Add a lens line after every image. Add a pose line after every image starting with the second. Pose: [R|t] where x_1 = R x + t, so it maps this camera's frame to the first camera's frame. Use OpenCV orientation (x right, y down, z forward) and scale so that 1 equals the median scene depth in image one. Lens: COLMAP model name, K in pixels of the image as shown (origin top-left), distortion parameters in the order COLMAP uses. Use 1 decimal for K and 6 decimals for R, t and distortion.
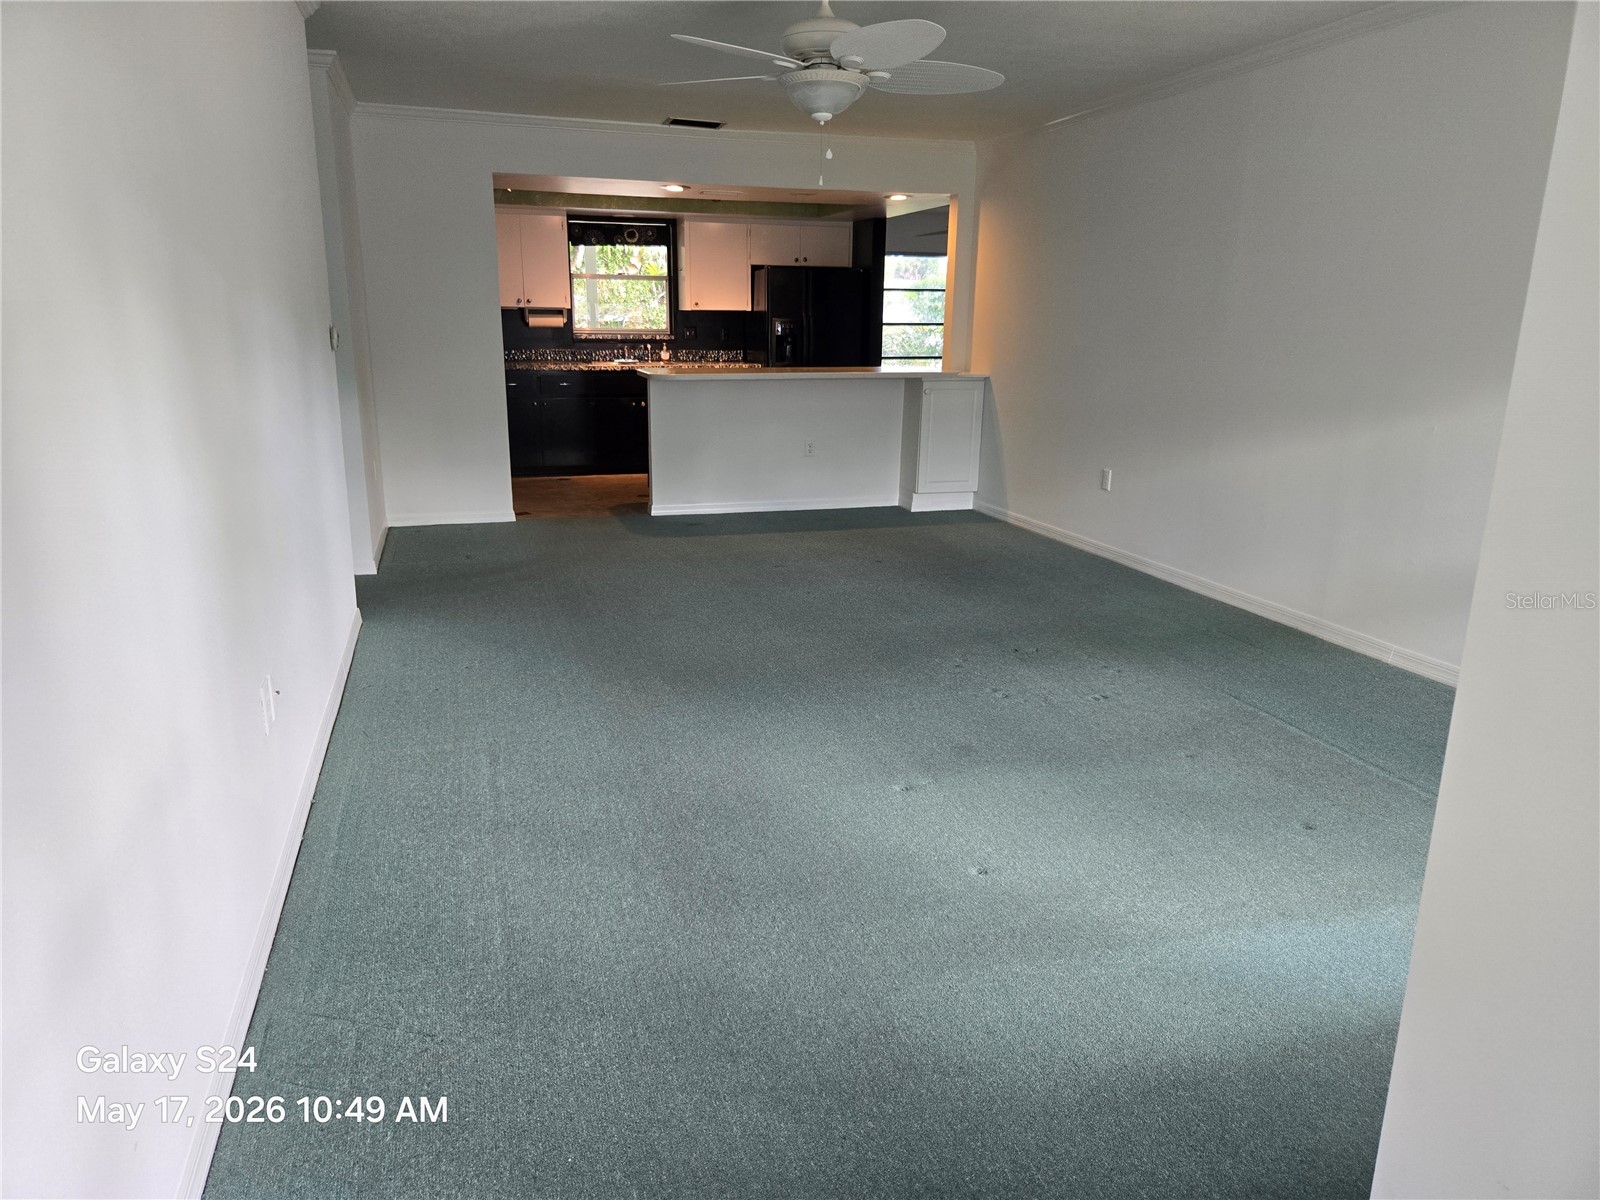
lens RADIAL K [[1082.2, 0, 800.0], [0, 1082.2, 600.0], [0, 0, 1]] dist [0.072979, -0.067726]
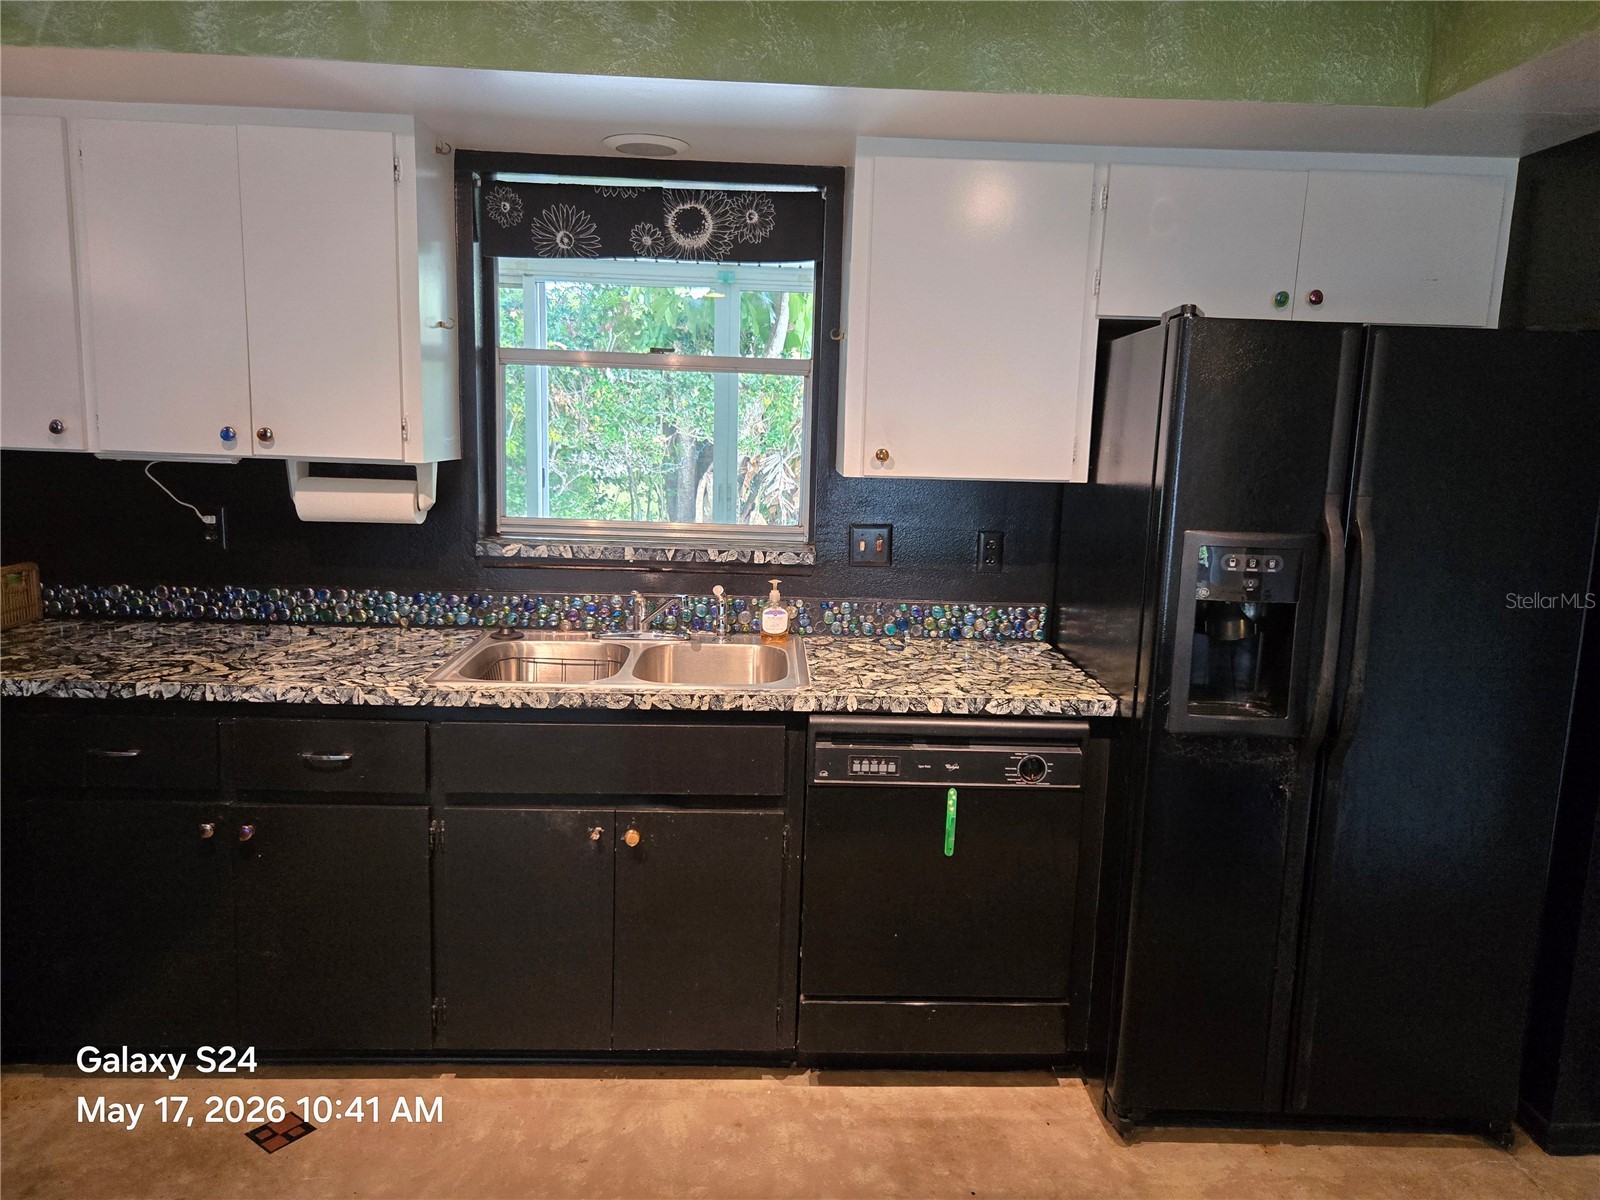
lens RADIAL K [[1070.2, 0, 808.8], [0, 1070.2, 596.6], [0, 0, 1]] dist [0.073522, -0.059216]
pose [[0.962013, 0.063508, -0.265512, -0.038784], [-0.090458, 0.991777, -0.090529, -0.207849], [0.257580, 0.111108, 0.959848, 0.730116]]
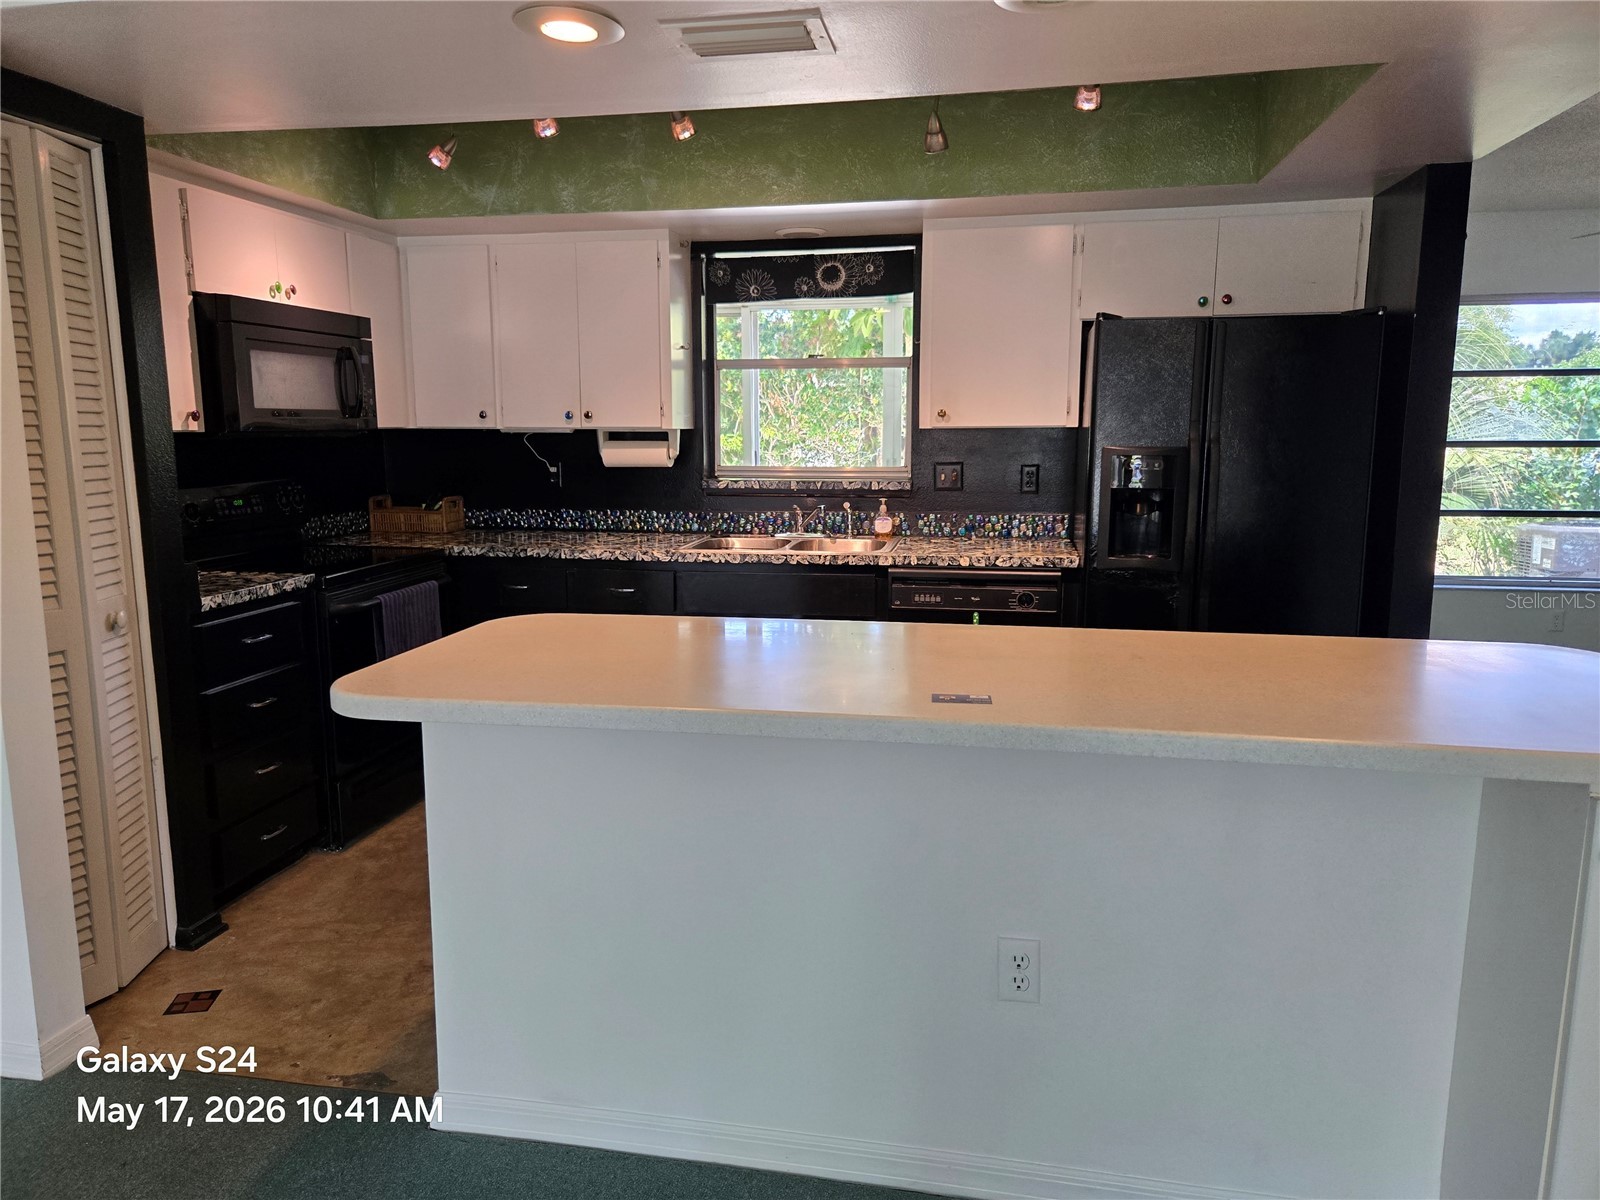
lens RADIAL K [[1070.2, 0, 808.8], [0, 1070.2, 596.6], [0, 0, 1]] dist [0.073522, -0.059216]
pose [[0.883820, 0.061038, -0.463827, 0.060835], [-0.108384, 0.991193, -0.076088, -0.158292], [0.455098, 0.117520, 0.882652, 0.594394]]
